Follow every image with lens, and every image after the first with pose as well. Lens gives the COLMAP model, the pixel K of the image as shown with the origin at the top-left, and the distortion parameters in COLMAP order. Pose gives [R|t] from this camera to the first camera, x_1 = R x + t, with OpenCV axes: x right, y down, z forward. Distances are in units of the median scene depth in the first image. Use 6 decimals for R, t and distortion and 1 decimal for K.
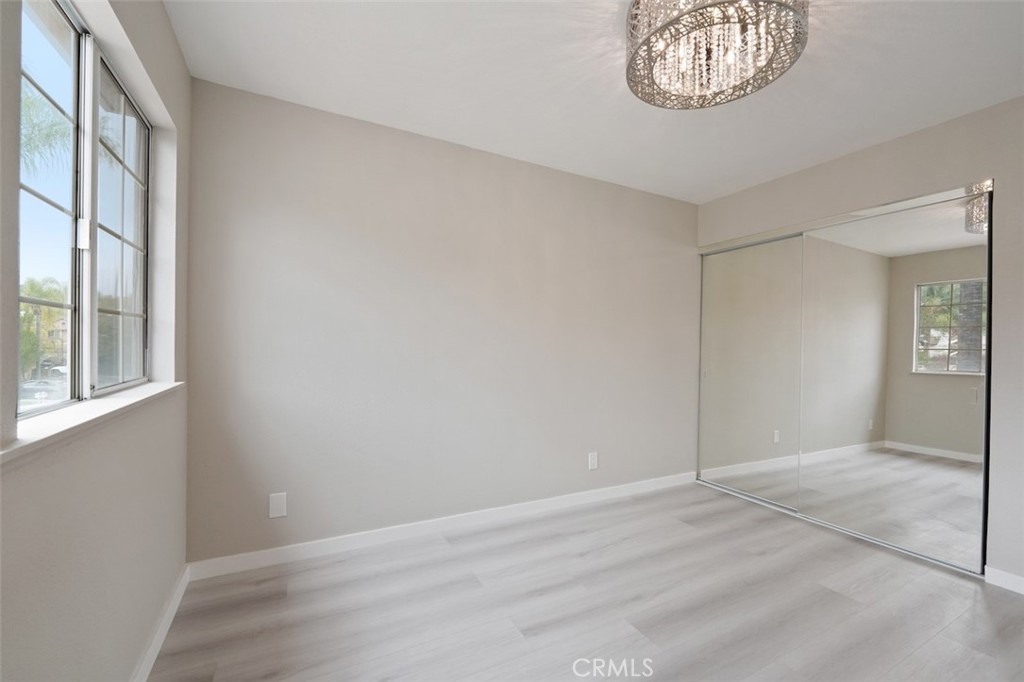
lens RADIAL K [[413.8, 0, 516.2], [0, 413.8, 340.7], [0, 0, 1]] dist [-0.008889, -0.001933]
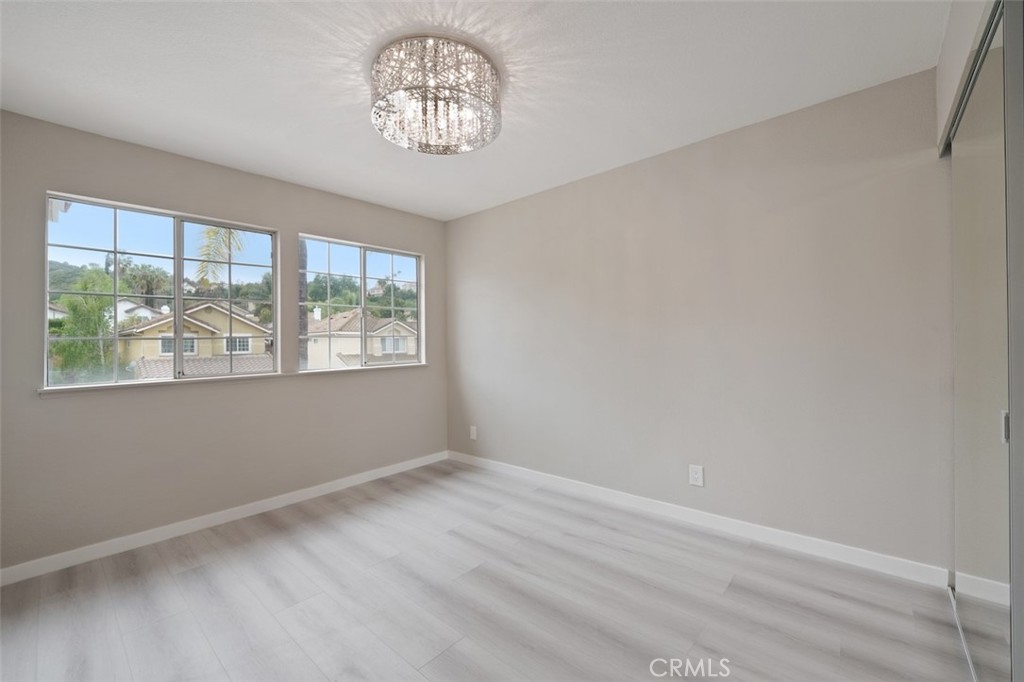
lens RADIAL K [[413.8, 0, 521.6], [0, 413.8, 344.6], [0, 0, 1]] dist [-0.008889, -0.001933]
pose [[0.376698, -0.009170, -0.926291, 1.117677], [0.043123, 0.999040, 0.007647, 0.005443], [0.925332, -0.042825, 0.376732, 0.494712]]
